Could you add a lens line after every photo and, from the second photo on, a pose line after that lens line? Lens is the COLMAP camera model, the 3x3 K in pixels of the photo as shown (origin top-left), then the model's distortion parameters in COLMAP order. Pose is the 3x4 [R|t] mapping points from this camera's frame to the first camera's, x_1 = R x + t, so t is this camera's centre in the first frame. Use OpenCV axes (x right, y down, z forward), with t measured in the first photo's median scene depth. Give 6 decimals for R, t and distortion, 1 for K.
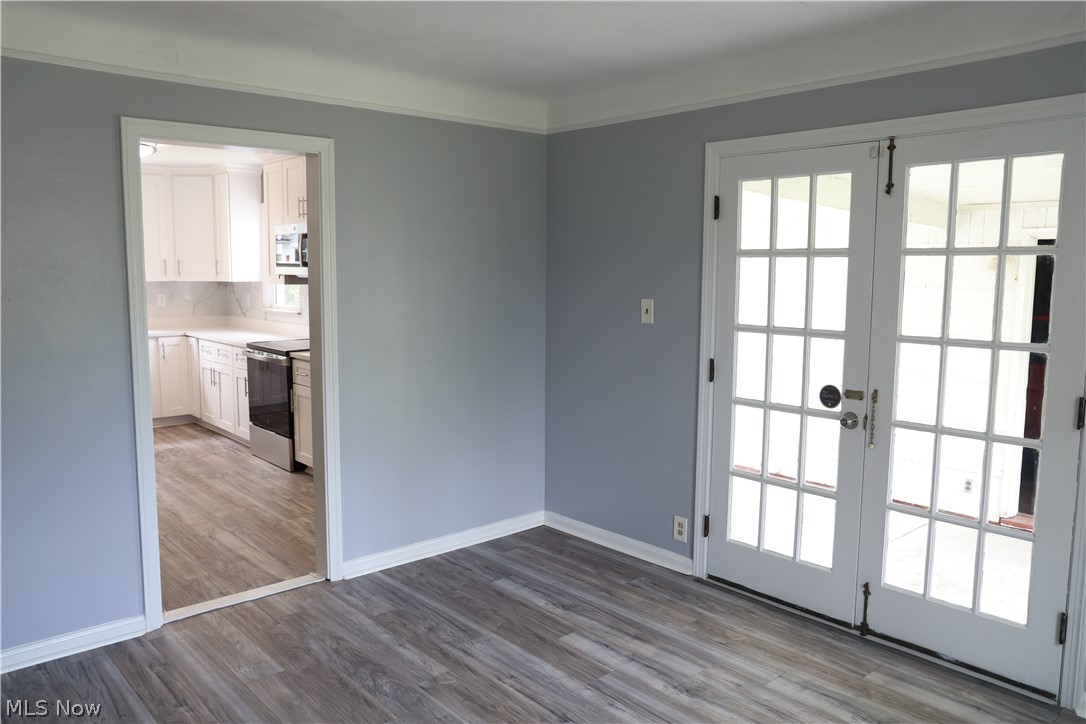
lens RADIAL K [[810.2, 0, 535.7], [0, 810.2, 360.6], [0, 0, 1]] dist [-0.045875, 0.019550]
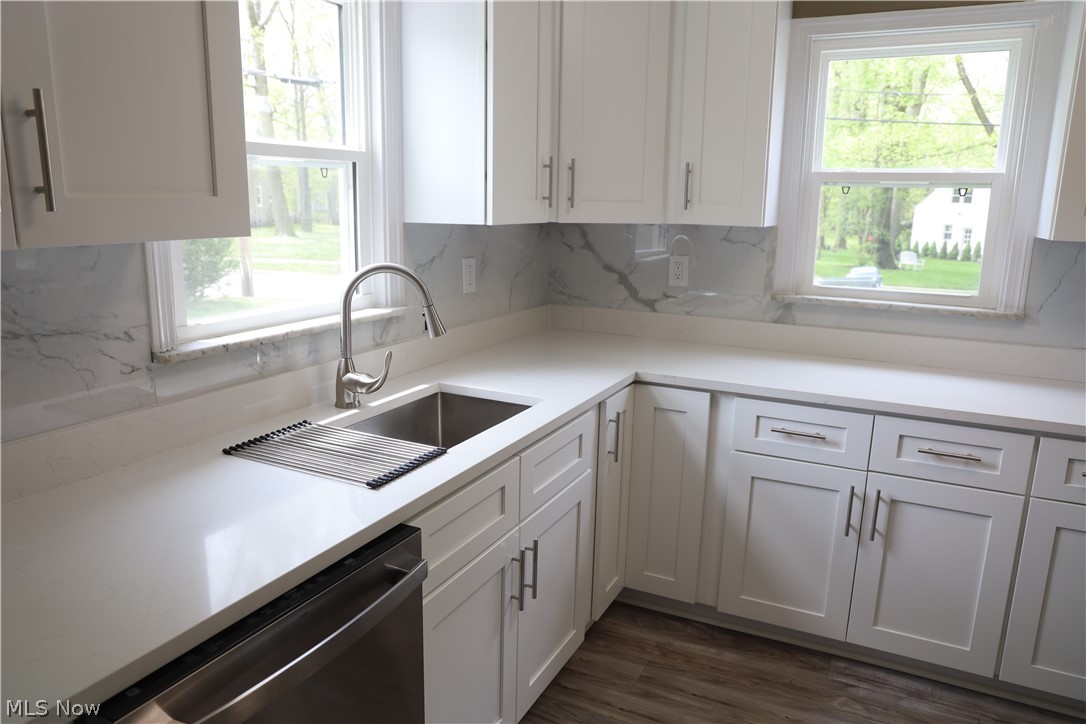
lens RADIAL K [[750.8, 0, 526.6], [0, 750.8, 362.5], [0, 0, 1]] dist [-0.094509, 0.060514]
pose [[0.928010, -0.071054, 0.365718, -0.645577], [0.032465, 0.993333, 0.110612, -0.083173], [-0.371139, -0.090776, 0.924130, 0.773434]]
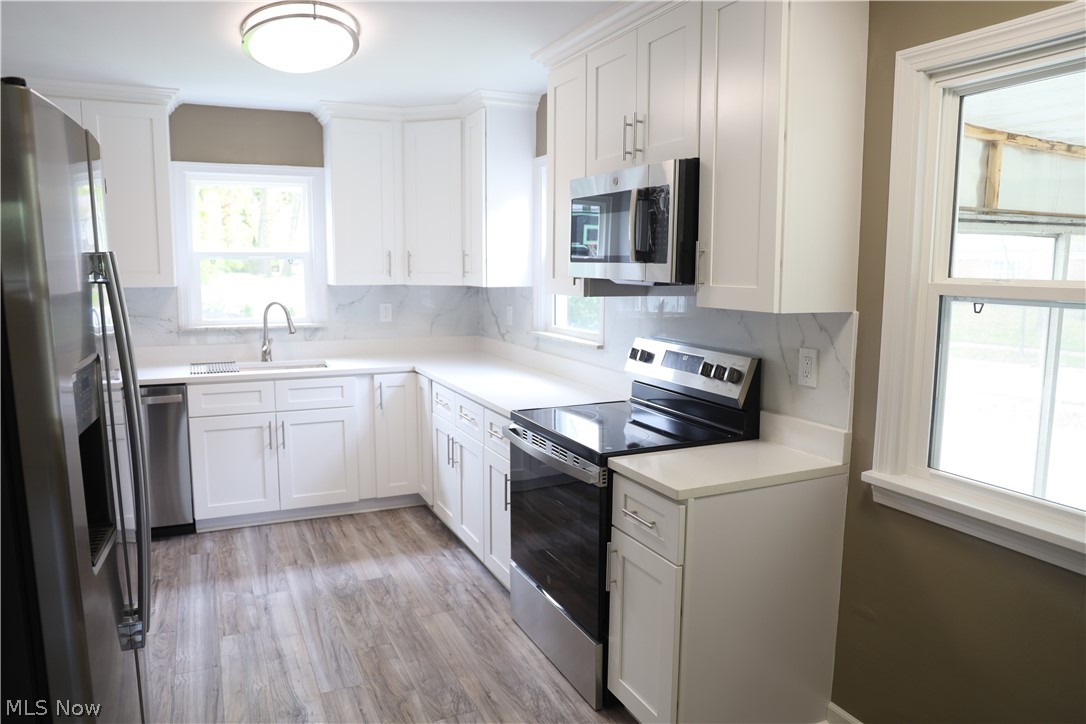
lens RADIAL K [[750.8, 0, 533.2], [0, 750.8, 360.3], [0, 0, 1]] dist [-0.094509, 0.060514]
pose [[0.956442, 0.035328, -0.289777, -0.189435], [-0.031776, 0.999351, 0.016957, -0.057178], [0.290188, -0.007011, 0.956944, 0.499036]]
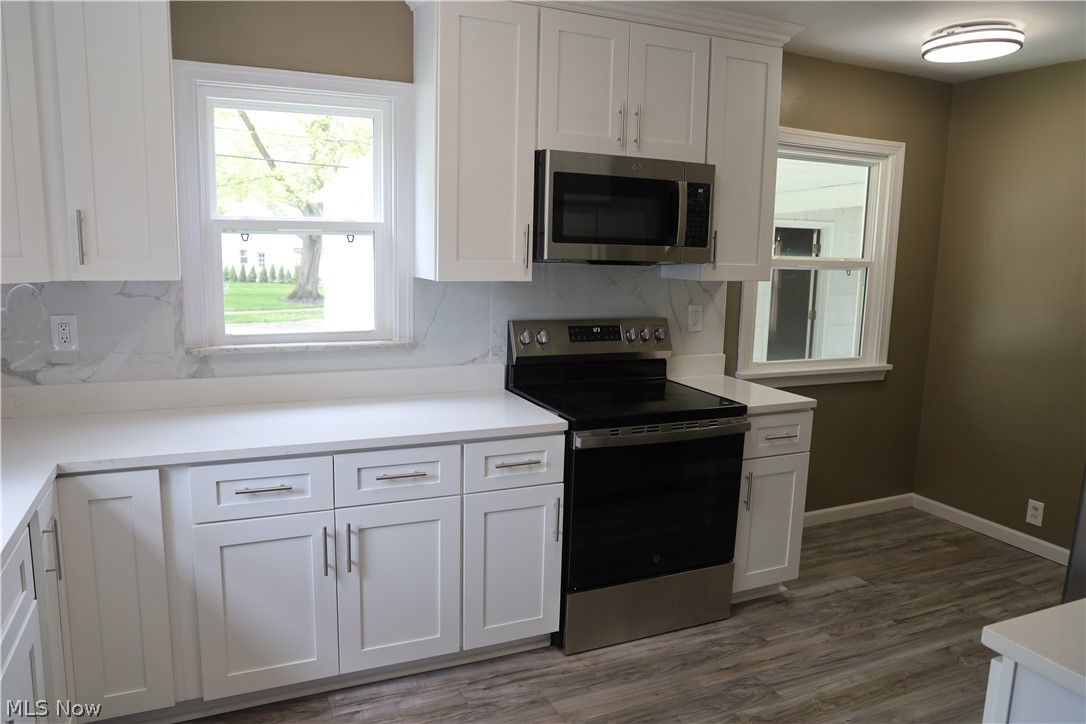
lens RADIAL K [[750.8, 0, 545.0], [0, 750.8, 364.5], [0, 0, 1]] dist [-0.094509, 0.060514]
pose [[0.284689, -0.154057, 0.946160, -0.675532], [0.086269, 0.987115, 0.134768, -0.097725], [-0.954730, 0.043258, 0.294311, 0.814980]]
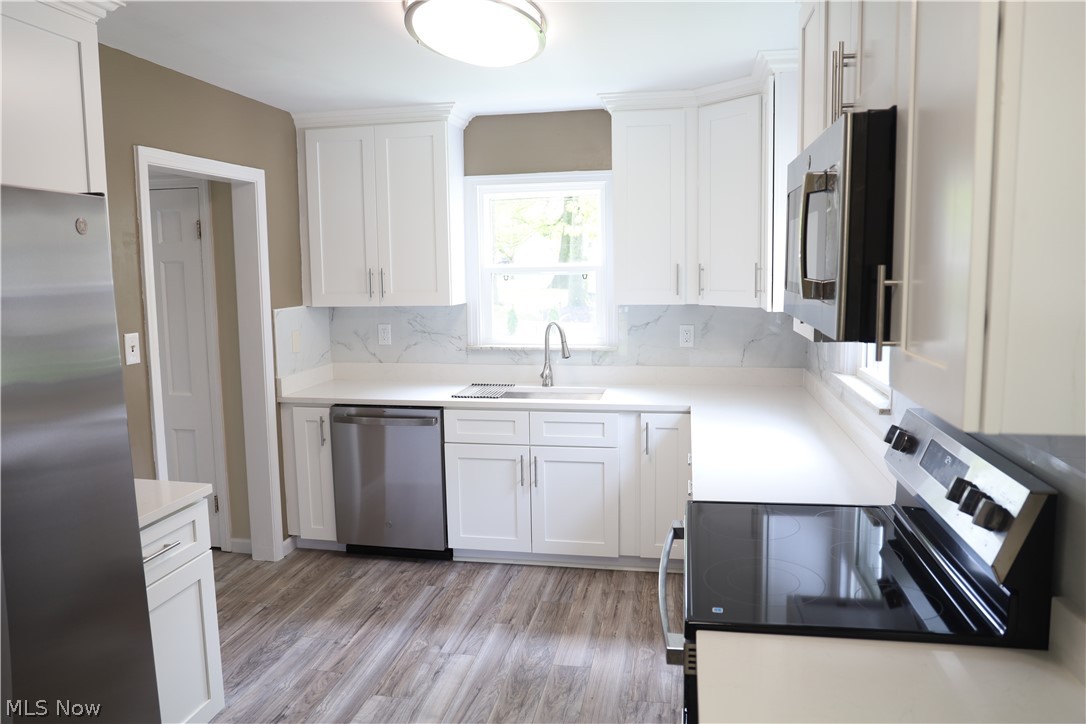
lens RADIAL K [[750.8, 0, 545.6], [0, 750.8, 361.3], [0, 0, 1]] dist [-0.094509, 0.060514]
pose [[0.619188, 0.080255, -0.781131, -0.130576], [-0.069908, 0.996447, 0.046963, -0.086135], [0.782125, 0.025529, 0.622599, 0.676972]]
